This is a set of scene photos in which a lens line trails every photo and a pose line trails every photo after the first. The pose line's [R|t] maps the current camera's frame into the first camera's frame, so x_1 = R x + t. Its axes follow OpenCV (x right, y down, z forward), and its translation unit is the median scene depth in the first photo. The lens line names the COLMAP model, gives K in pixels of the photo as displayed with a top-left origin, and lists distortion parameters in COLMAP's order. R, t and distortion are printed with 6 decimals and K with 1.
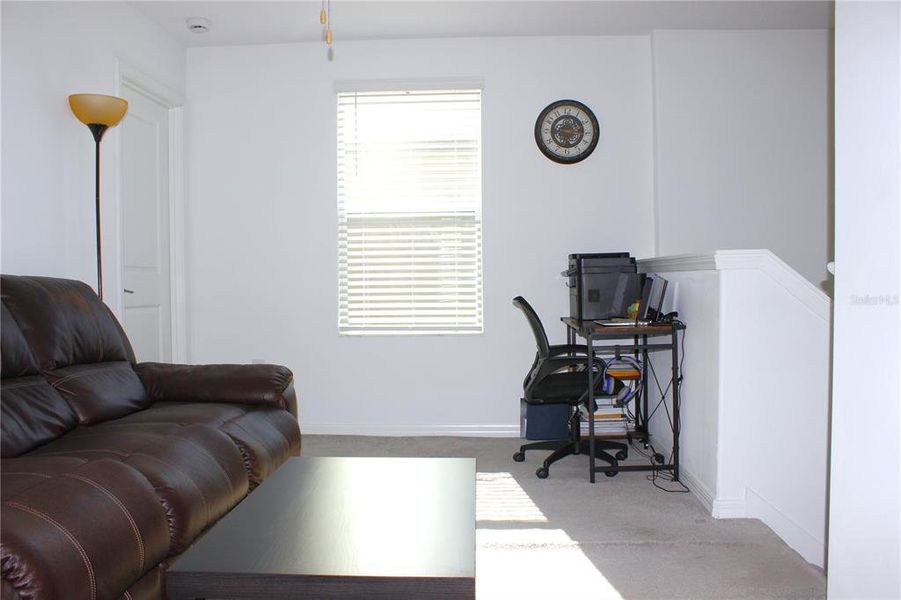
lens RADIAL K [[746.3, 0, 451.6], [0, 746.3, 312.8], [0, 0, 1]] dist [-0.176399, 0.167616]
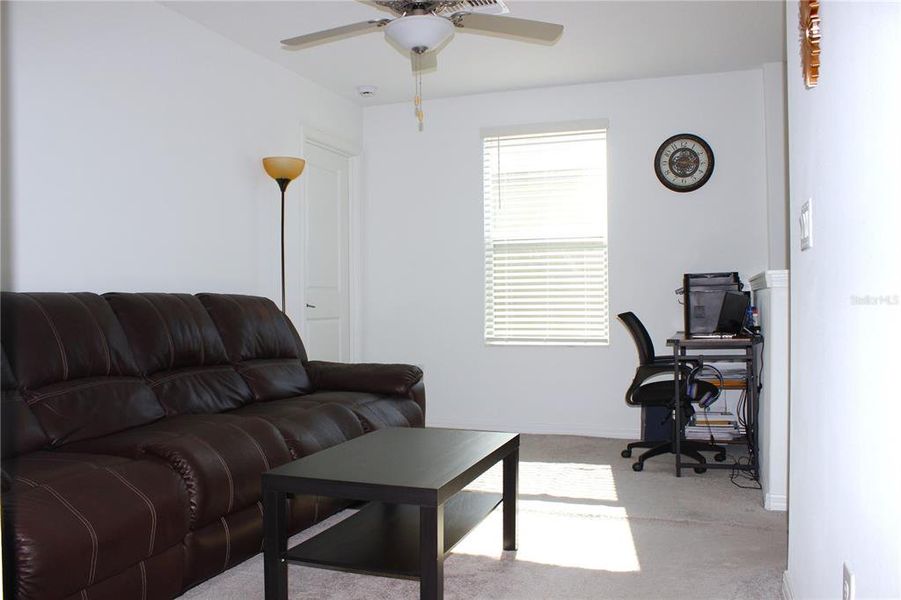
lens RADIAL K [[746.3, 0, 451.6], [0, 746.3, 312.8], [0, 0, 1]] dist [-0.176399, 0.167616]
pose [[0.954583, 0.005008, -0.297905, 0.184699], [-0.012362, 0.999663, -0.022806, 0.008983], [0.297690, 0.025453, 0.954323, -0.170146]]
